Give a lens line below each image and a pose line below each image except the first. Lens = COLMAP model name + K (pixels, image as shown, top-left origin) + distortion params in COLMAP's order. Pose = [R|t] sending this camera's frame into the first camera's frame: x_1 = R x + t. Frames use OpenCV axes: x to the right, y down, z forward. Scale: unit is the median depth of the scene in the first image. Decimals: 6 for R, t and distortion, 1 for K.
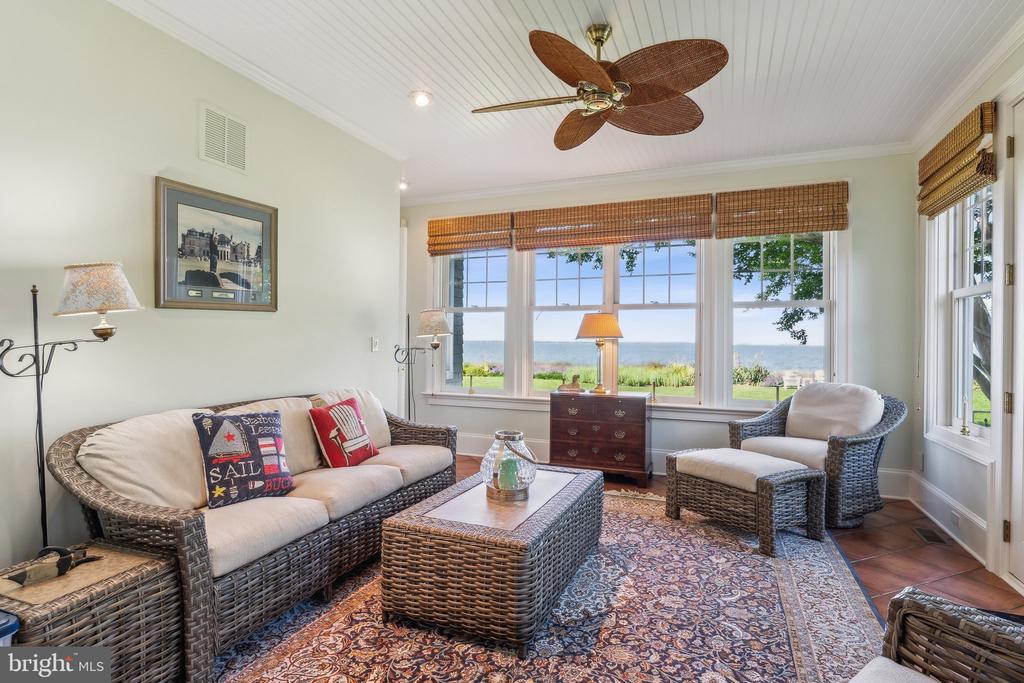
lens RADIAL K [[529.6, 0, 512.3], [0, 529.6, 343.9], [0, 0, 1]] dist [-0.014767, 0.000024]
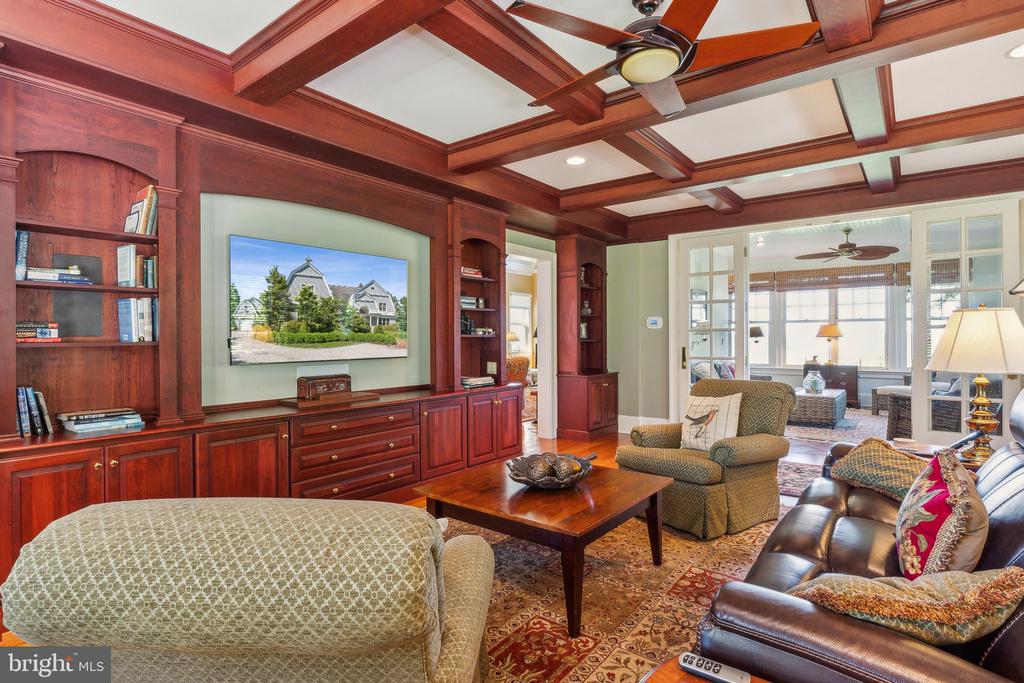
lens RADIAL K [[529.6, 0, 509.5], [0, 529.6, 338.3], [0, 0, 1]] dist [-0.014767, 0.000024]
pose [[0.962975, -0.005413, -0.269537, -0.493426], [0.005062, 0.999985, -0.001999, -0.008233], [0.269544, 0.000560, 0.962988, -1.318226]]
